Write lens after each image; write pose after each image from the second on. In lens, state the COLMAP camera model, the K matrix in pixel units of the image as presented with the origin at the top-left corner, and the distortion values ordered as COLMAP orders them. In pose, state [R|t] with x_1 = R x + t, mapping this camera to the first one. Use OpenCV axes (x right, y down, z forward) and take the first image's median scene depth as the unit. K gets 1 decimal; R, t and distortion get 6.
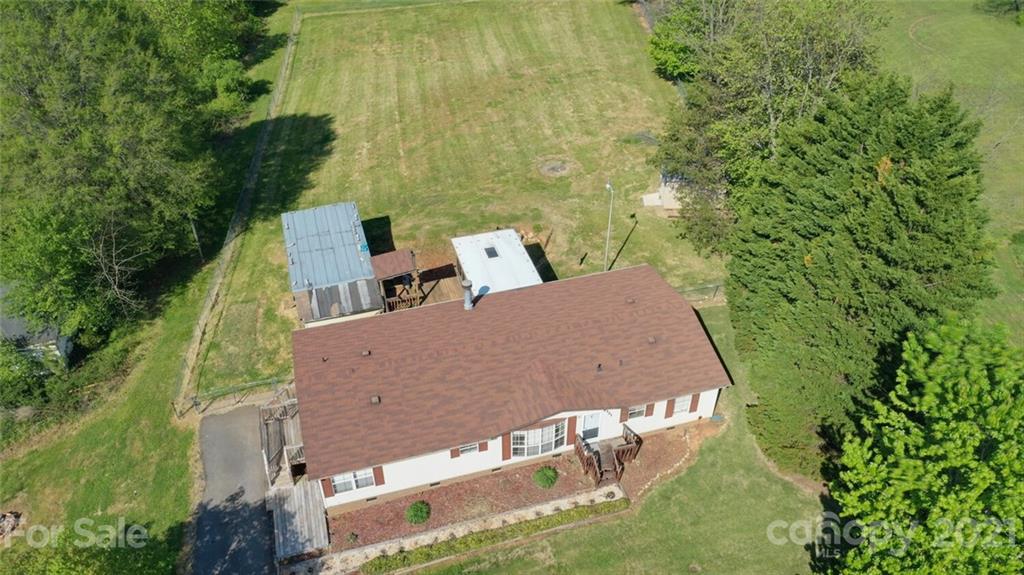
lens RADIAL K [[796.7, 0, 512.0], [0, 796.7, 287.5], [0, 0, 1]] dist [-0.012579, -0.007360]
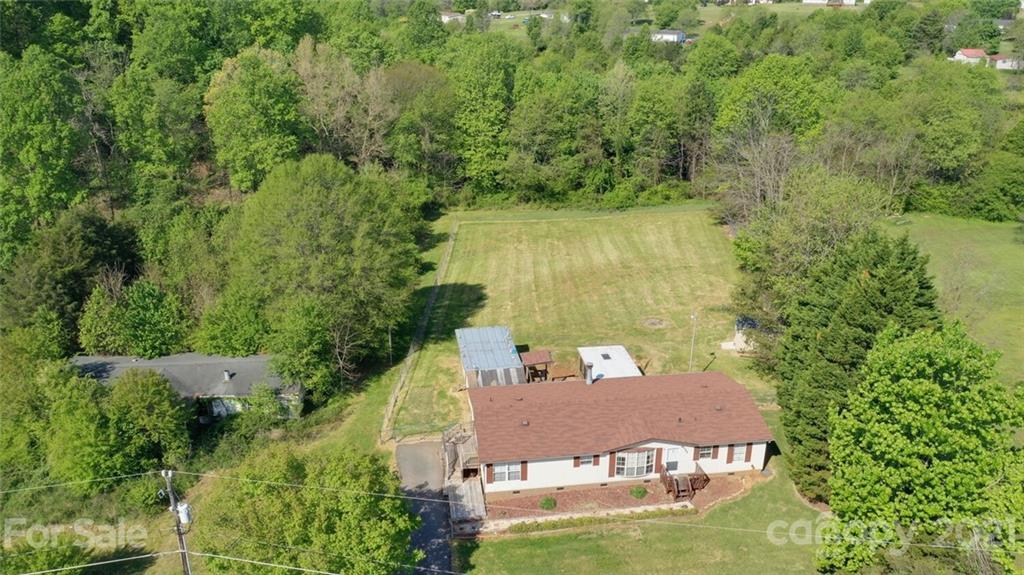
lens RADIAL K [[796.7, 0, 512.0], [0, 796.7, 287.5], [0, 0, 1]] dist [-0.012579, -0.007360]
pose [[0.989678, 0.059497, -0.130378, -0.014479], [-0.095343, 0.952559, -0.289036, 0.268703], [0.106996, 0.298483, 0.948399, -0.393910]]
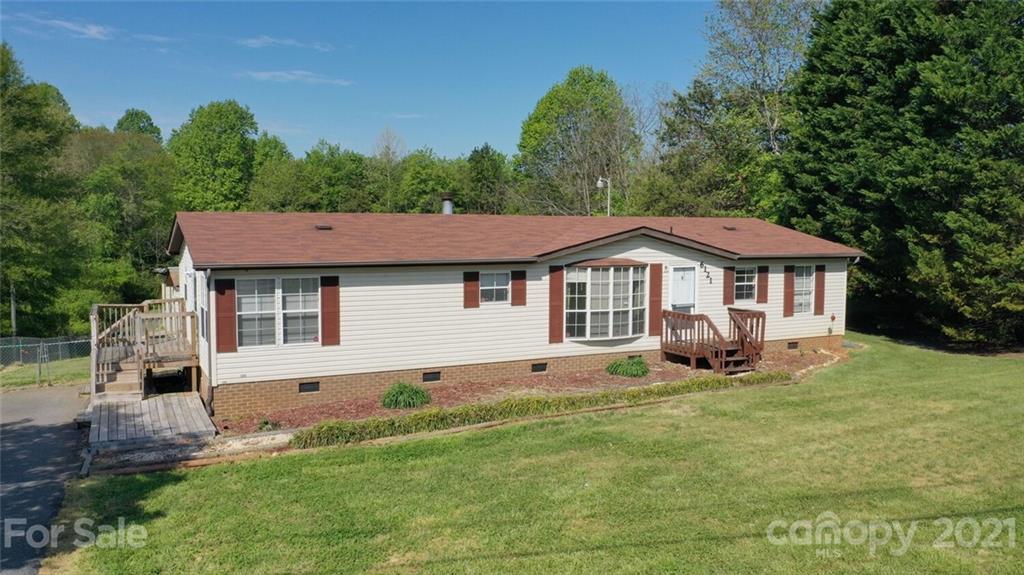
lens RADIAL K [[796.7, 0, 512.0], [0, 796.7, 287.5], [0, 0, 1]] dist [-0.012579, -0.007360]
pose [[0.984096, -0.008465, 0.177435, -0.113459], [0.108401, 0.819937, -0.562096, 0.413126], [-0.140728, 0.572391, 0.807815, 0.443499]]
